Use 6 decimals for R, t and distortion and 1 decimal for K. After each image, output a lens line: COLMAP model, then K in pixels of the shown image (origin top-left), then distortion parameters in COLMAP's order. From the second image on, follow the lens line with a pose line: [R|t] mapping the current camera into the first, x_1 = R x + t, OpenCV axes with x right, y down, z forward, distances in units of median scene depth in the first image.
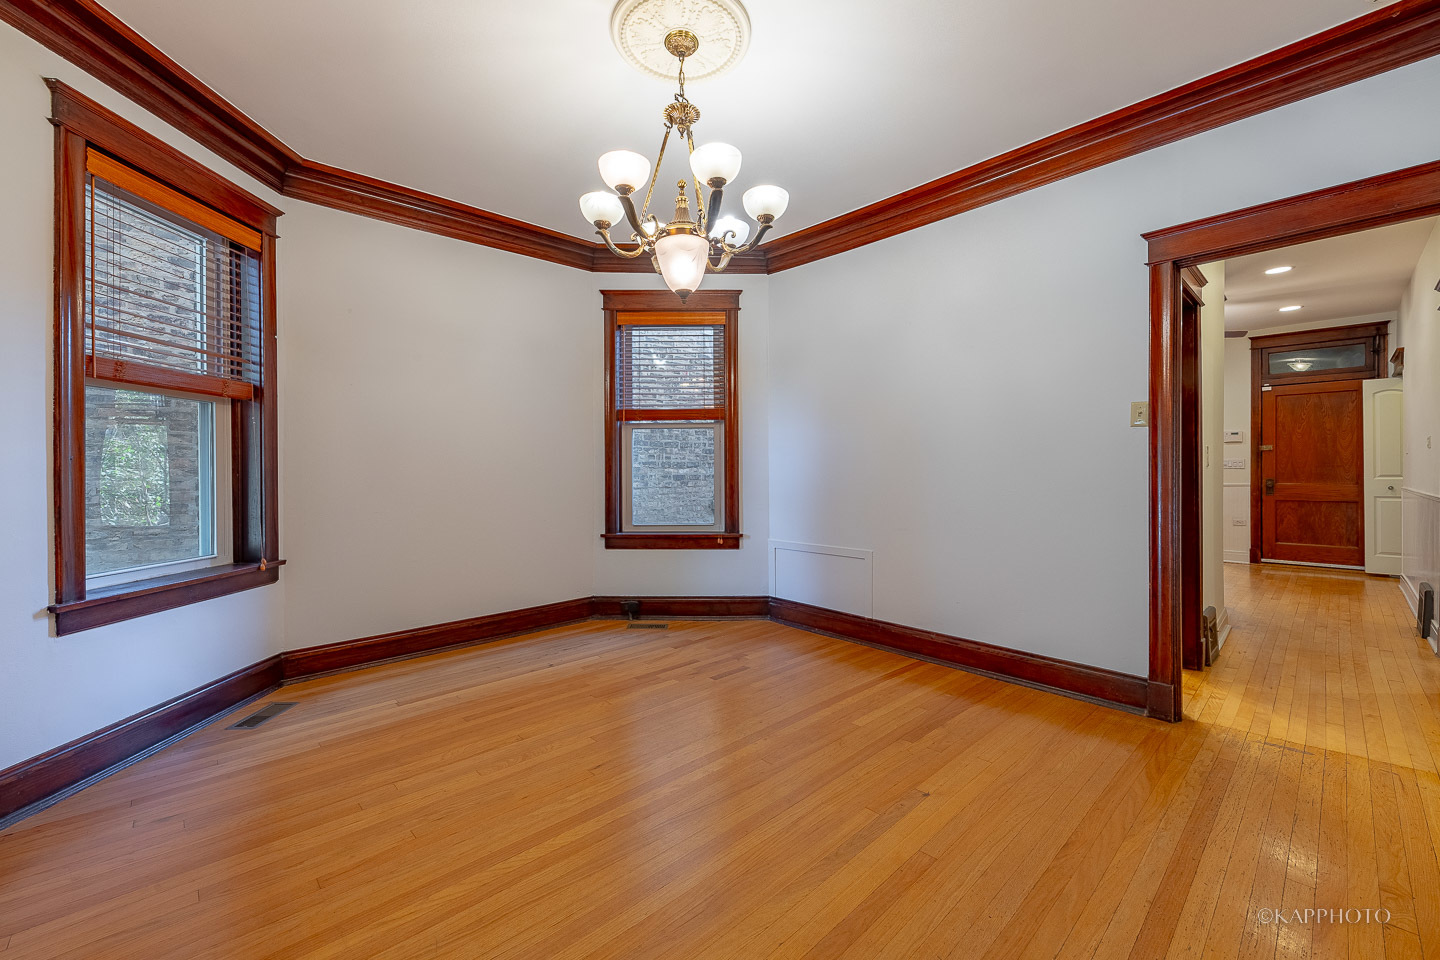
lens RADIAL K [[578.7, 0, 723.6], [0, 578.7, 473.5], [0, 0, 1]] dist [0.007138, -0.004491]
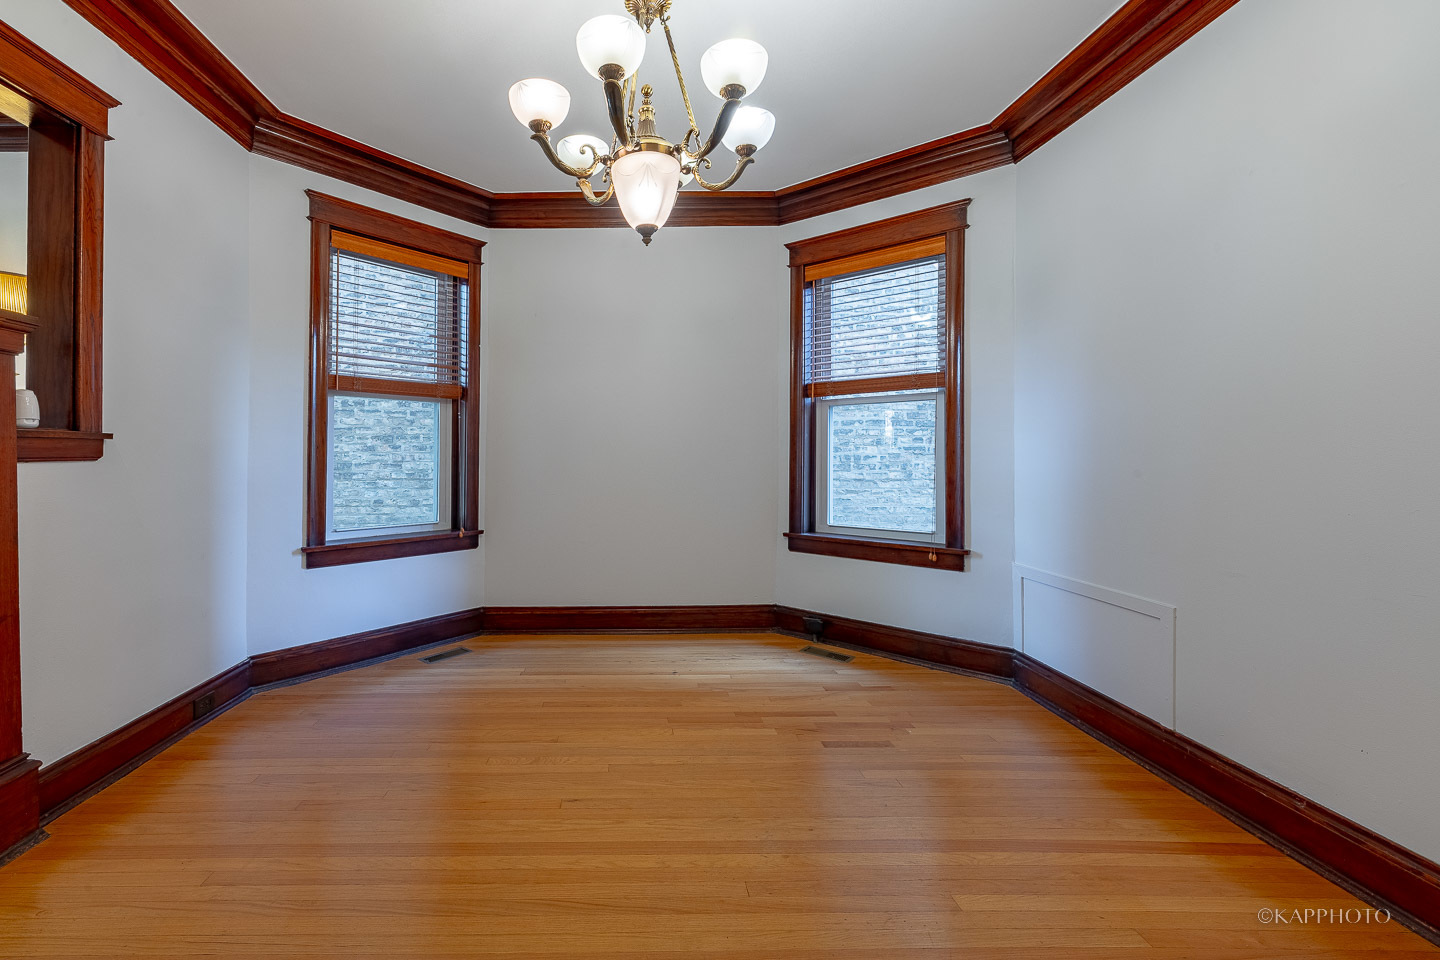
lens RADIAL K [[620.3, 0, 719.9], [0, 620.3, 453.2], [0, 0, 1]] dist [0.001890, 0.000538]
pose [[0.735601, 0.000808, -0.677415, 0.395760], [-0.008082, 0.999939, -0.007584, -0.004088], [0.677367, 0.011053, 0.735562, 0.320709]]
